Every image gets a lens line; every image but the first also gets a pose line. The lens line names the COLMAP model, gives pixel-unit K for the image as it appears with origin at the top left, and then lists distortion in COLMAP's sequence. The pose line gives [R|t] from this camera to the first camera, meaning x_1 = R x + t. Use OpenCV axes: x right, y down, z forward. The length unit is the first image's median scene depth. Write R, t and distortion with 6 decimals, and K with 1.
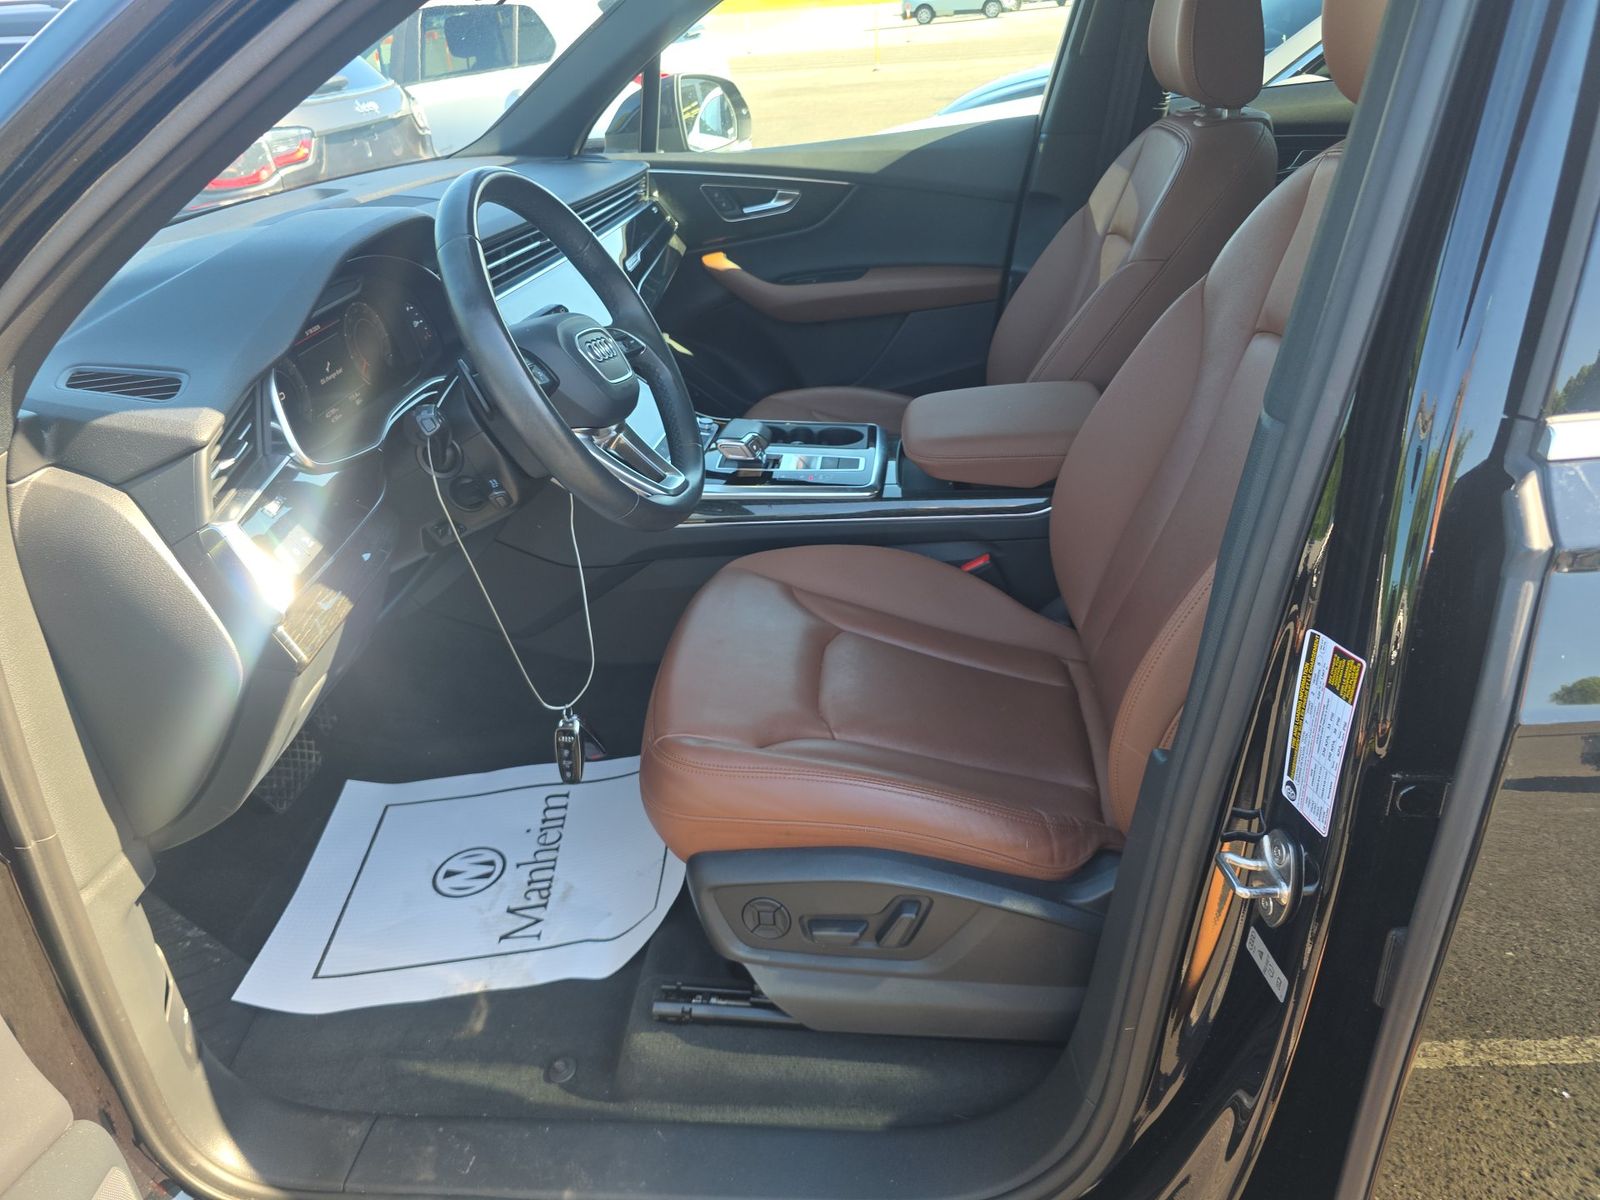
lens RADIAL K [[1019.6, 0, 806.6], [0, 1019.6, 601.3], [0, 0, 1]] dist [0.004402, -0.027572]
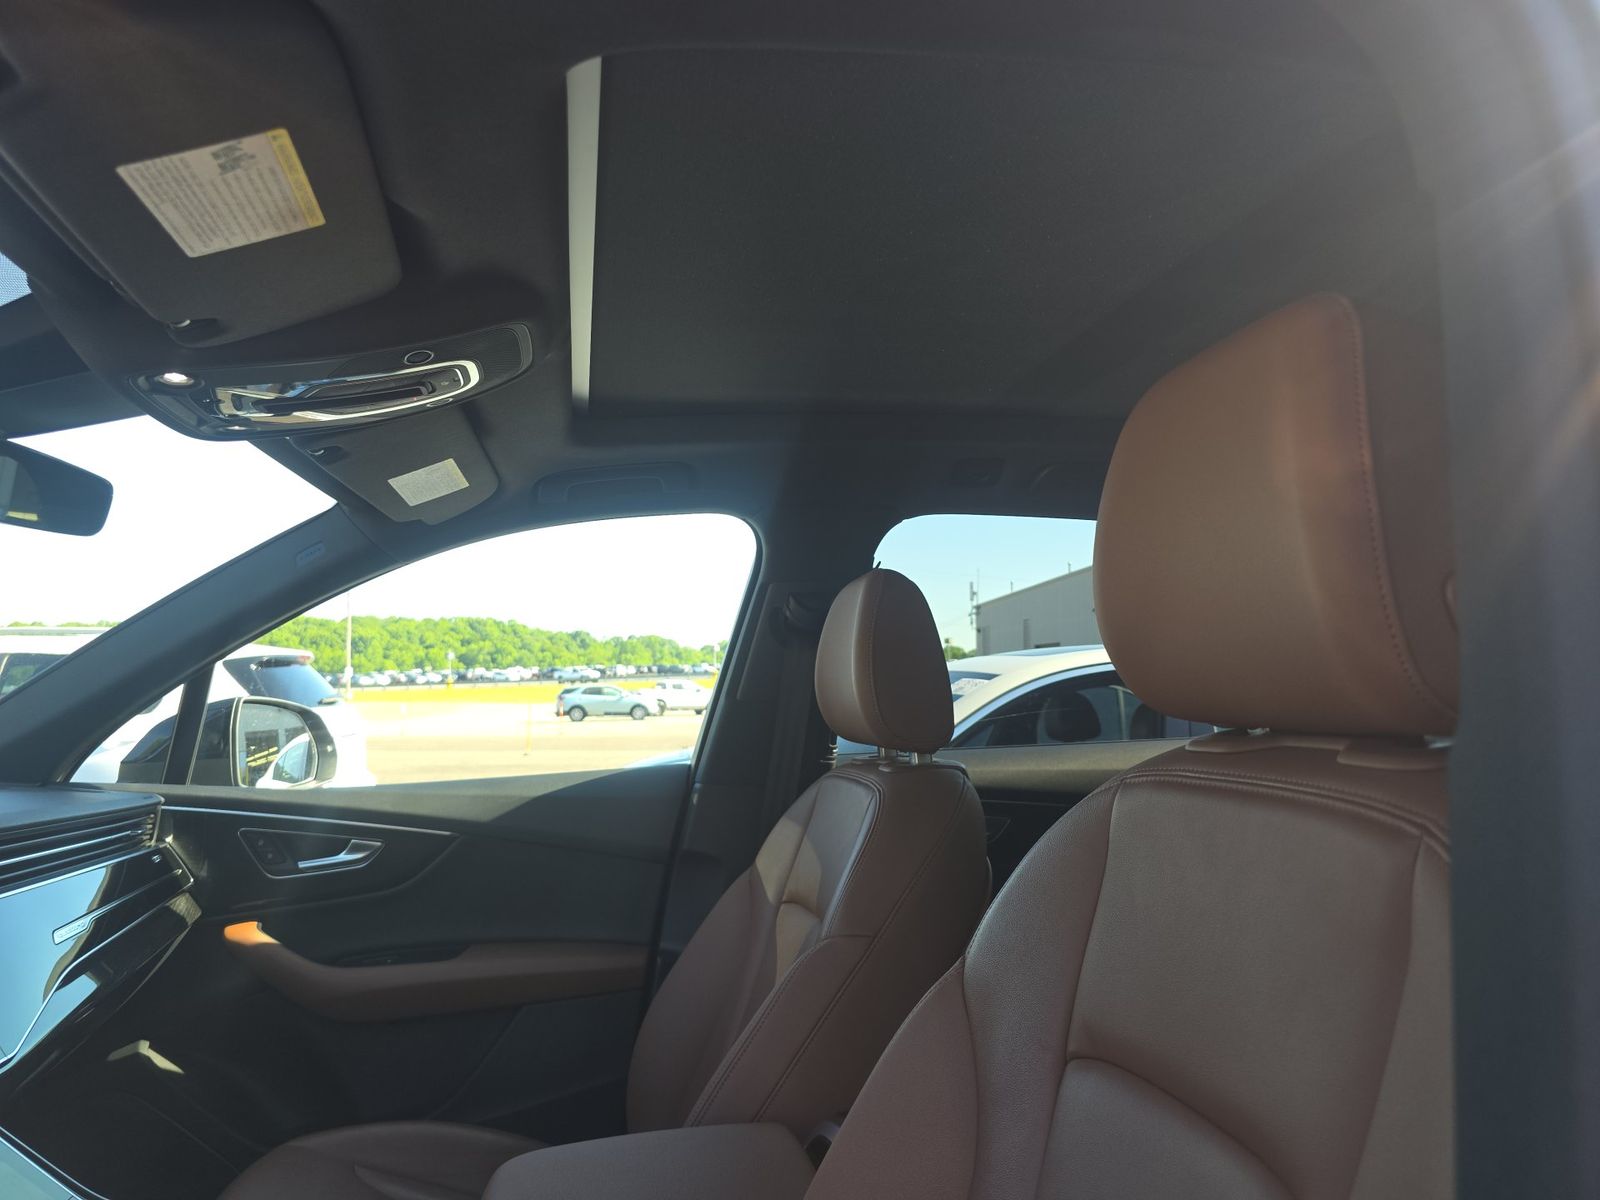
lens RADIAL K [[1019.6, 0, 806.6], [0, 1019.6, 601.3], [0, 0, 1]] dist [0.004402, -0.027572]
pose [[0.947063, 0.107870, 0.302384, 0.045440], [0.094797, 0.805912, -0.584397, -0.077319], [-0.306734, 0.582125, 0.753023, 0.239444]]
